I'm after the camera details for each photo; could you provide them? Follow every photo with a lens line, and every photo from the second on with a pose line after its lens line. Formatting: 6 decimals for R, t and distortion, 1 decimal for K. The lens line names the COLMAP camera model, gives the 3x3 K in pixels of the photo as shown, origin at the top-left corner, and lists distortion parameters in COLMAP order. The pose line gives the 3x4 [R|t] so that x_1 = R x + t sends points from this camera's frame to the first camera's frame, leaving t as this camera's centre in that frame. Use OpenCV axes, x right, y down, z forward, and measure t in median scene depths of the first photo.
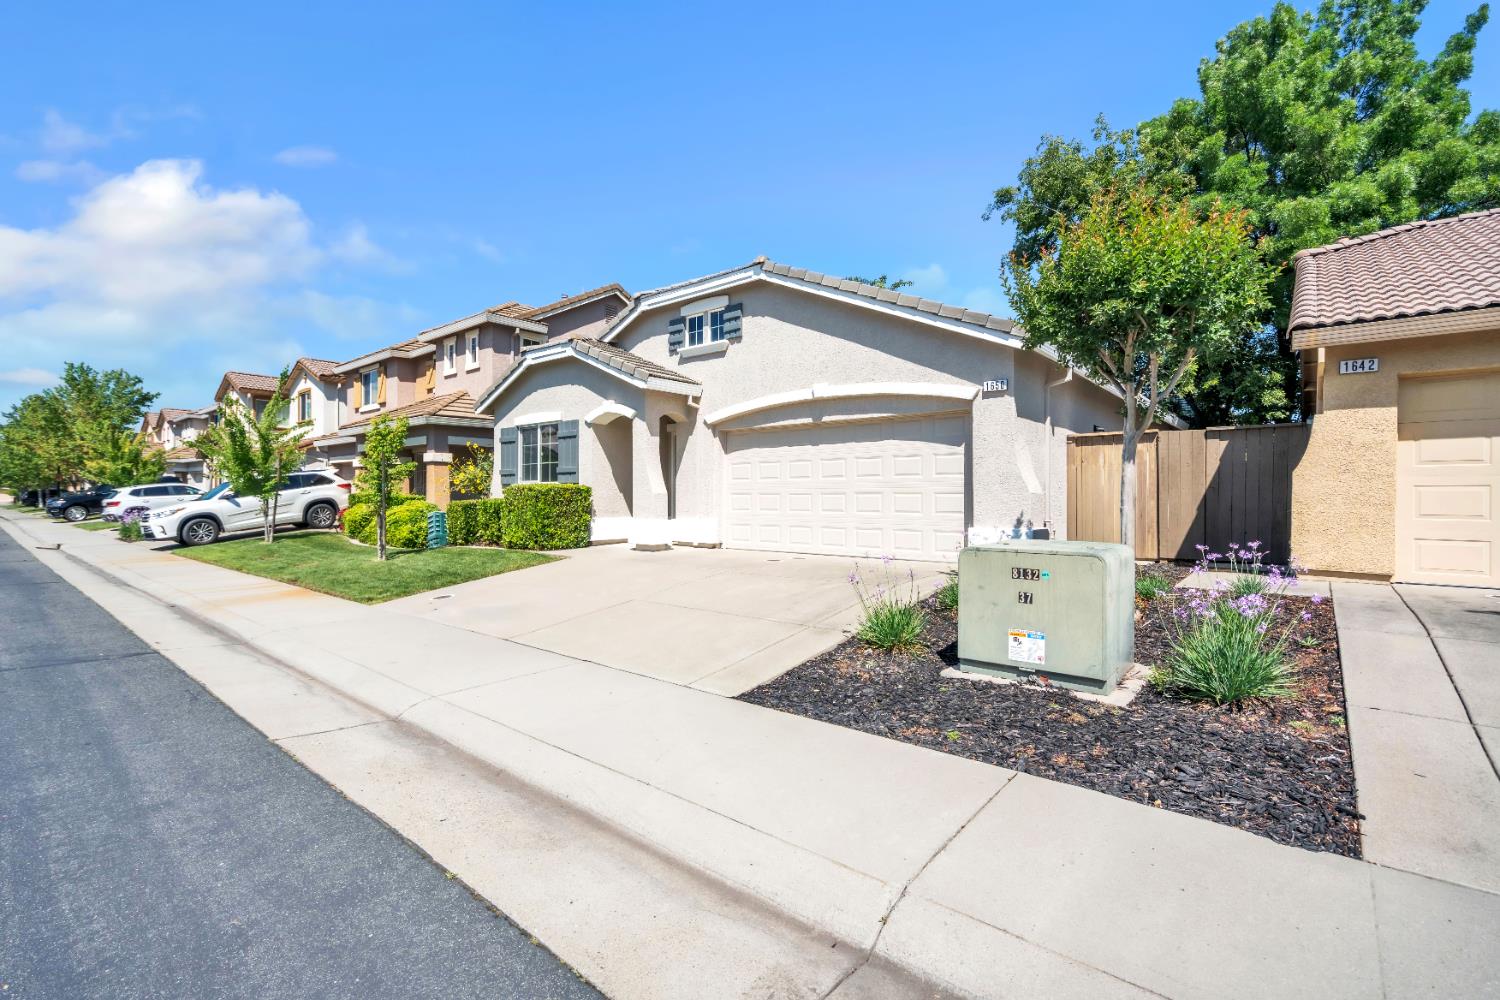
lens RADIAL K [[669.6, 0, 747.3], [0, 669.6, 496.2], [0, 0, 1]] dist [-0.001226, 0.000385]
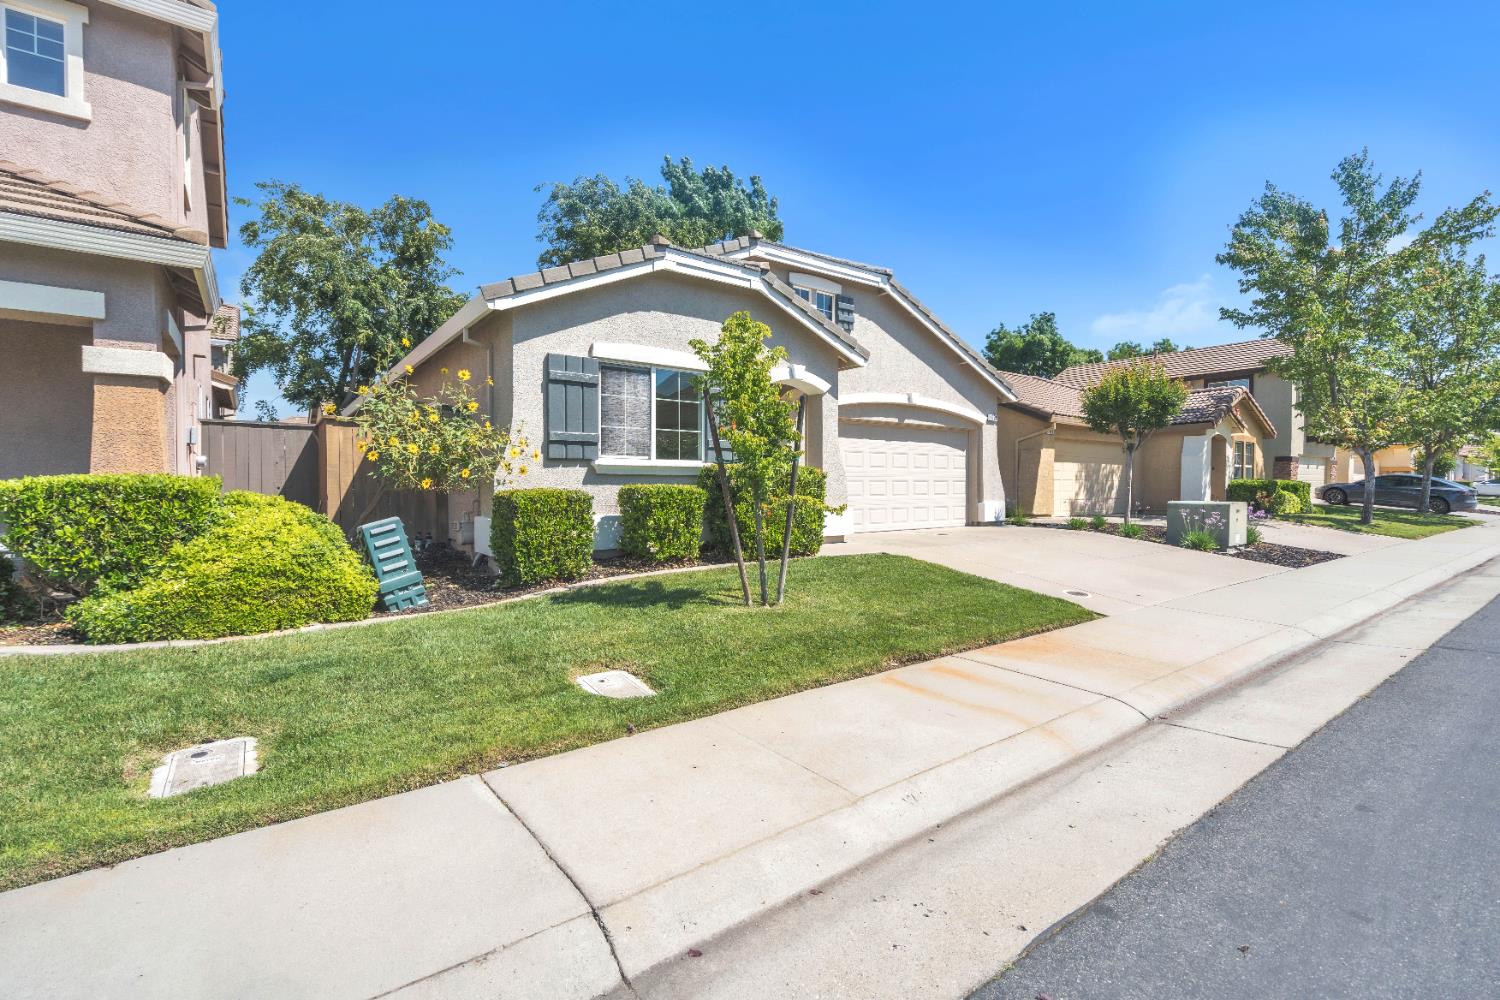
lens RADIAL K [[669.6, 0, 747.3], [0, 669.6, 496.2], [0, 0, 1]] dist [-0.001226, 0.000385]
pose [[0.223784, -0.018563, 0.974462, -1.068517], [-0.002233, 0.999806, 0.019558, 0.000674], [-0.974636, -0.006553, 0.223699, 0.920495]]
